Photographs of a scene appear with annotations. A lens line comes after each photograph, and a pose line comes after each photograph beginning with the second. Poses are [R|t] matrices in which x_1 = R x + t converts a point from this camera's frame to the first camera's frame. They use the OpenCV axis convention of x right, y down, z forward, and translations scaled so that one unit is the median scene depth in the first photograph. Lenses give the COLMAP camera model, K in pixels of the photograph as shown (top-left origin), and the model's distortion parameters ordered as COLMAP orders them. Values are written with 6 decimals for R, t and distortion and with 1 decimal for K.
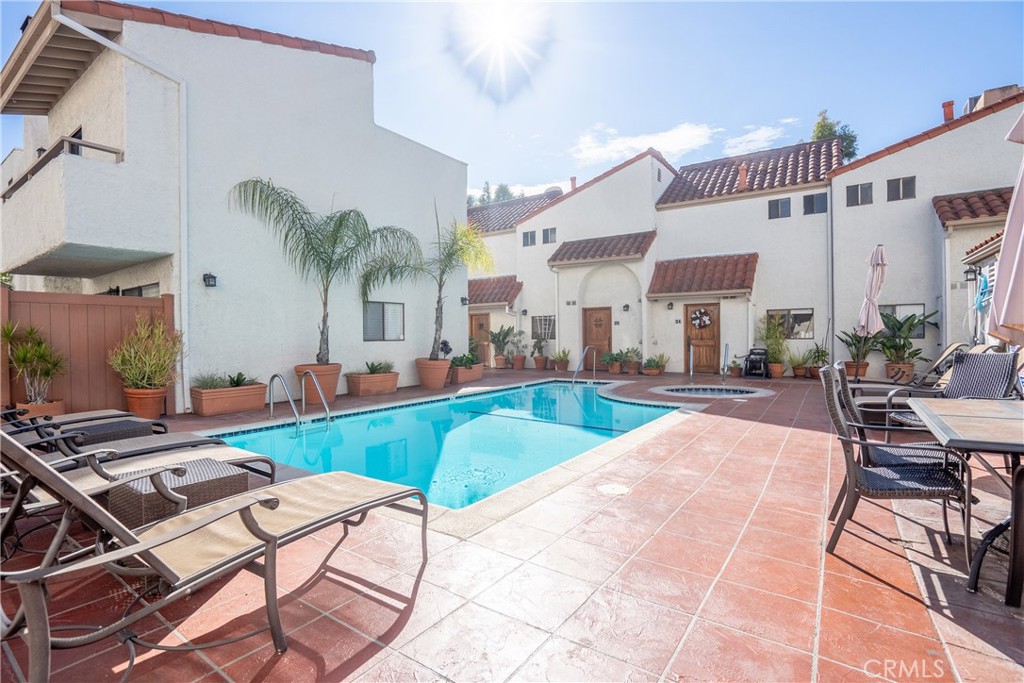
lens RADIAL K [[479.3, 0, 516.3], [0, 479.3, 341.1], [0, 0, 1]] dist [-0.052353, 0.015522]
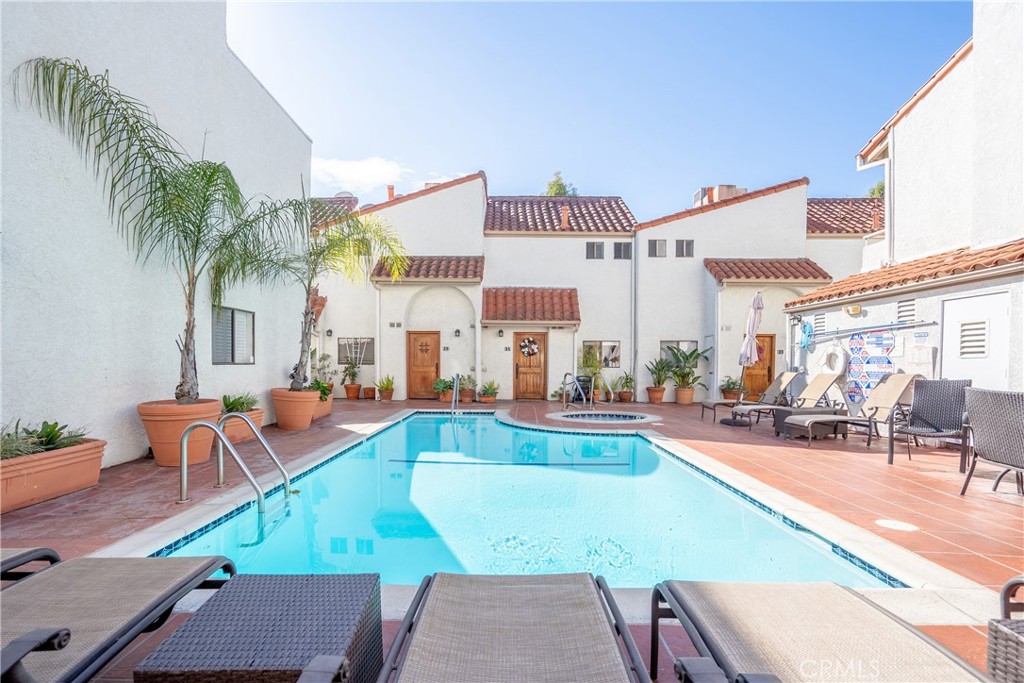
lens RADIAL K [[479.3, 0, 495.9], [0, 479.3, 373.6], [0, 0, 1]] dist [-0.052353, 0.015522]
pose [[0.842868, 0.002699, 0.538113, -0.244460], [-0.009684, 0.999902, 0.010154, 0.001314], [-0.538032, -0.013770, 0.842812, 0.163583]]
